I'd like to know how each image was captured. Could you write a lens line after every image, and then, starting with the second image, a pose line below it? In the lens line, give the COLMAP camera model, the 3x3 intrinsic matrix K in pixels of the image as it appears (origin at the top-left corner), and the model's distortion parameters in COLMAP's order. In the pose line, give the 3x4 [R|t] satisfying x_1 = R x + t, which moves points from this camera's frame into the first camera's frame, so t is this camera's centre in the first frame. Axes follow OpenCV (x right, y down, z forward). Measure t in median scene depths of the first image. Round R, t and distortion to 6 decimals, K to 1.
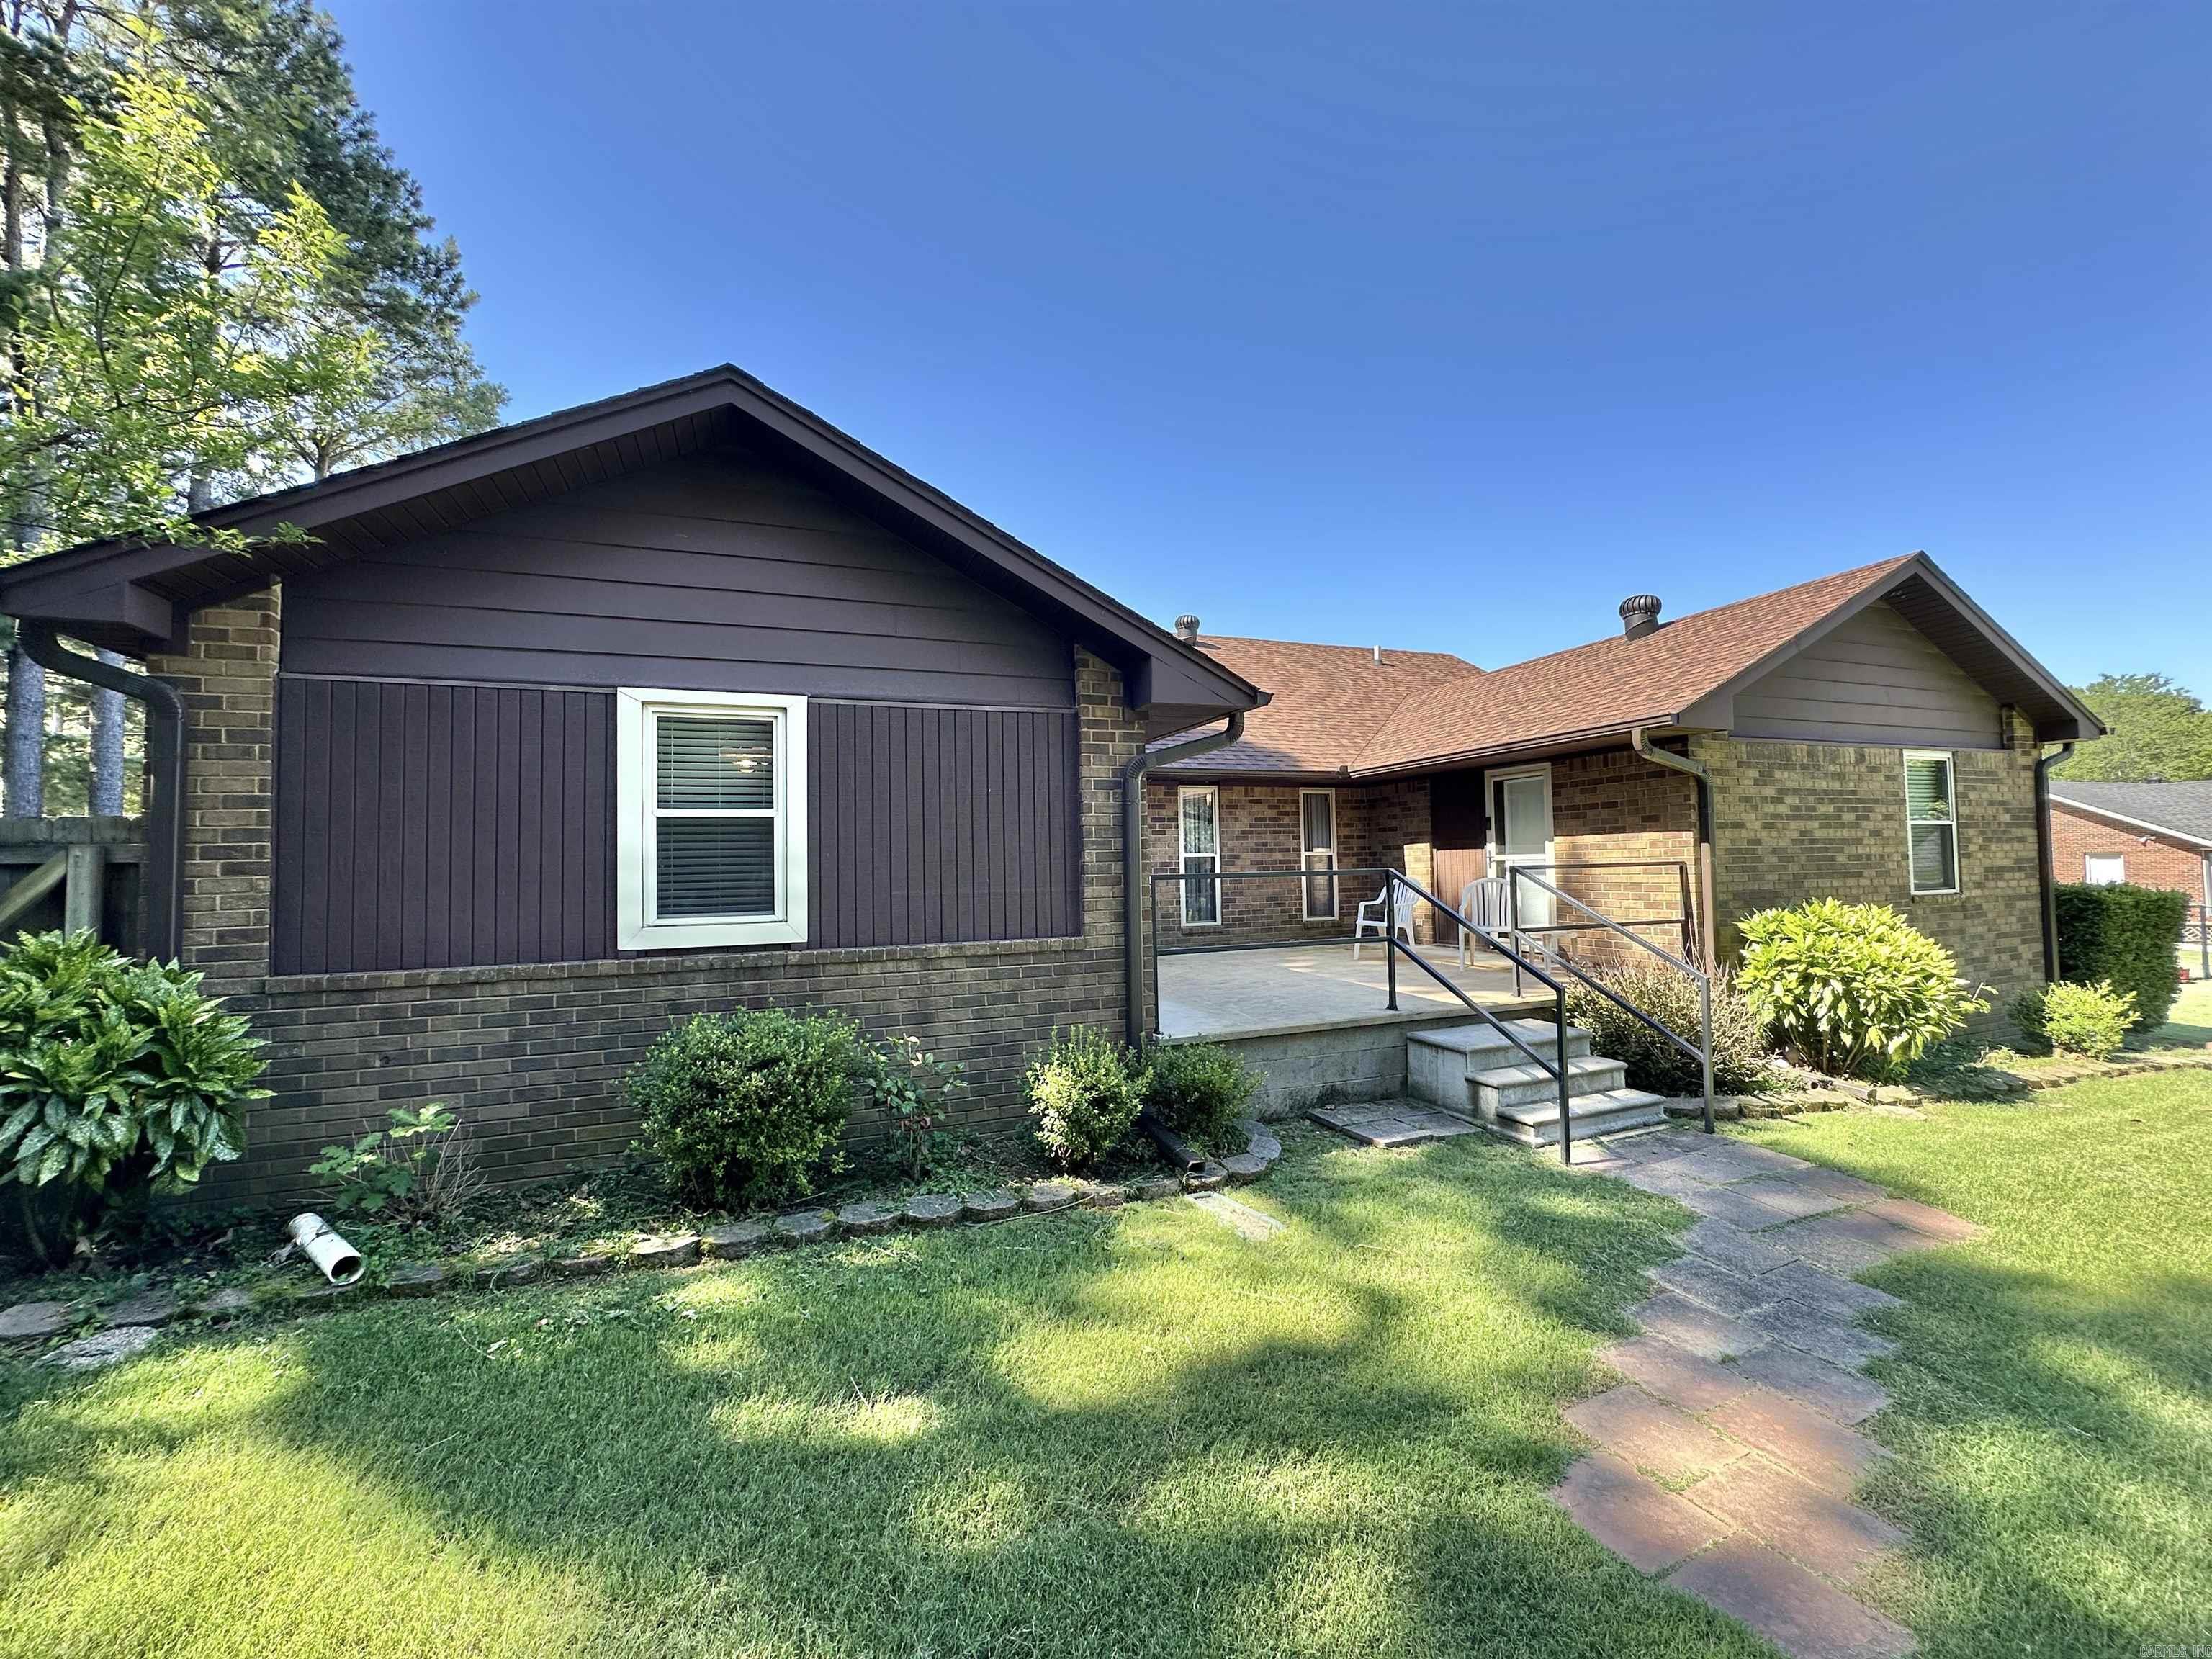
lens RADIAL K [[878.6, 0, 1106.4], [0, 878.6, 829.1], [0, 0, 1]] dist [-0.002299, -0.000167]
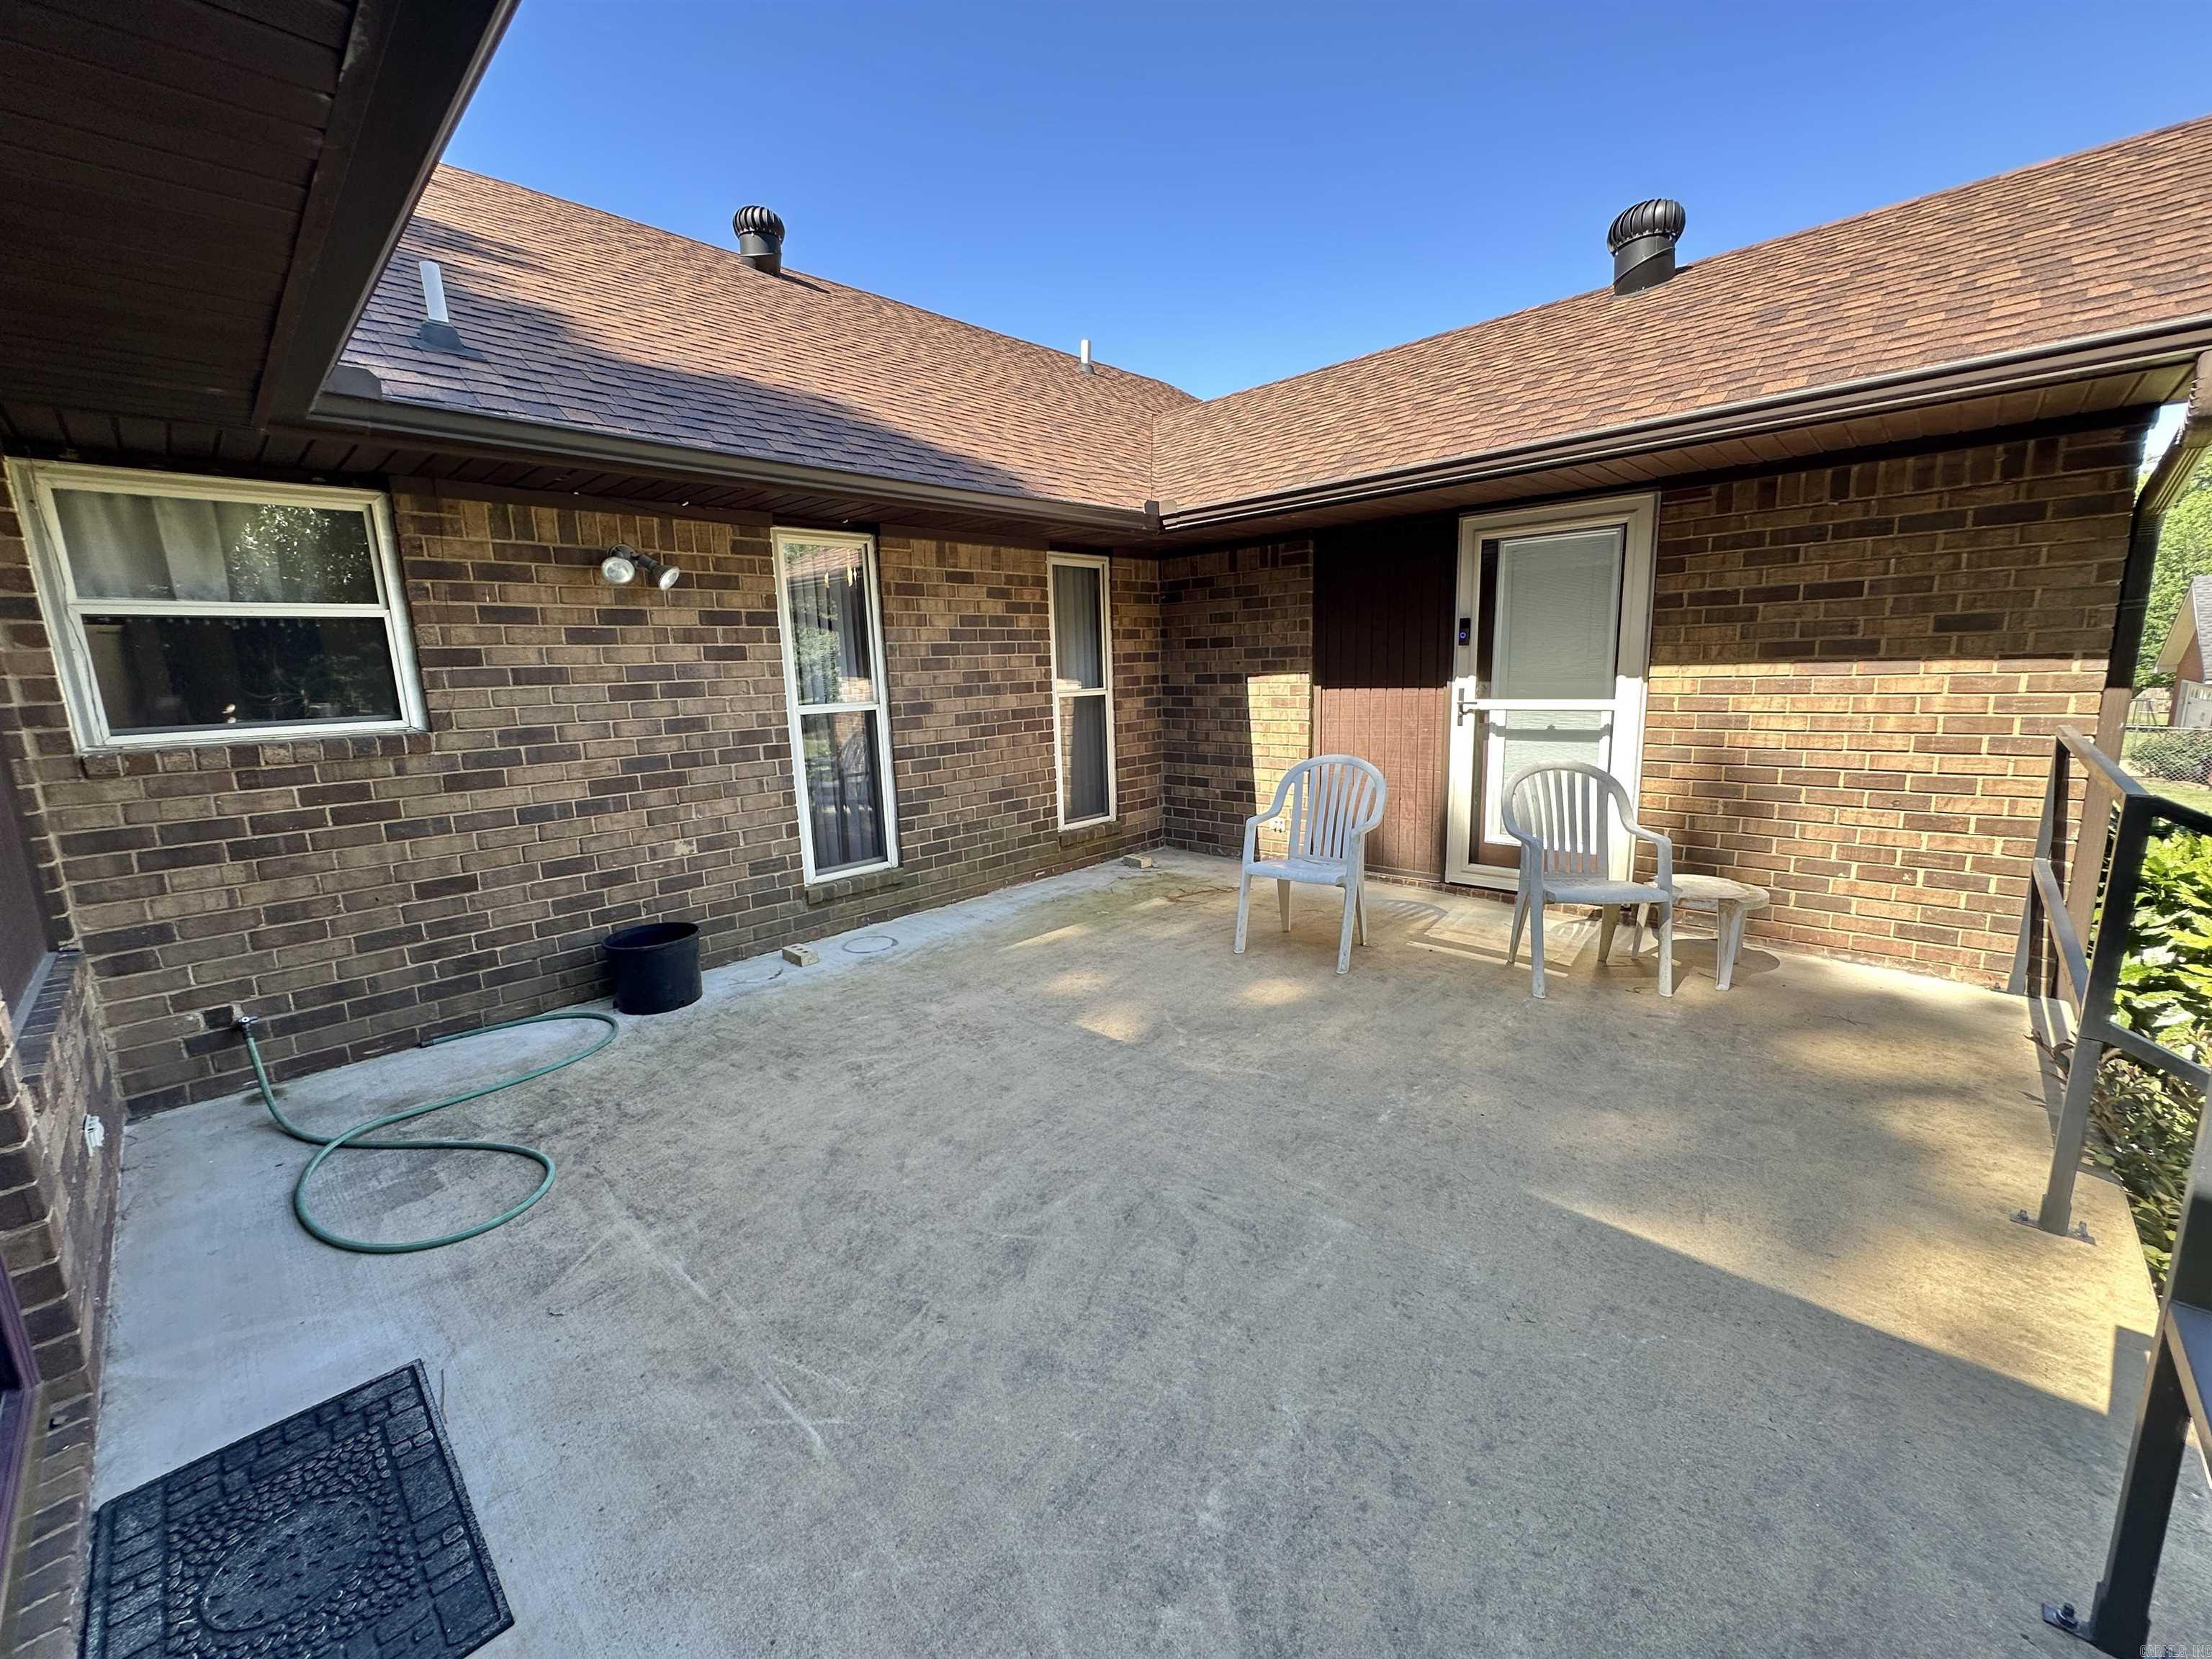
lens RADIAL K [[878.6, 0, 1105.6], [0, 878.6, 829.5], [0, 0, 1]] dist [-0.002299, -0.000167]
pose [[0.902845, -0.088718, 0.420714, 0.041333], [-0.003197, 0.977069, 0.212899, -0.002569], [-0.429954, -0.193560, 0.881858, 0.572762]]
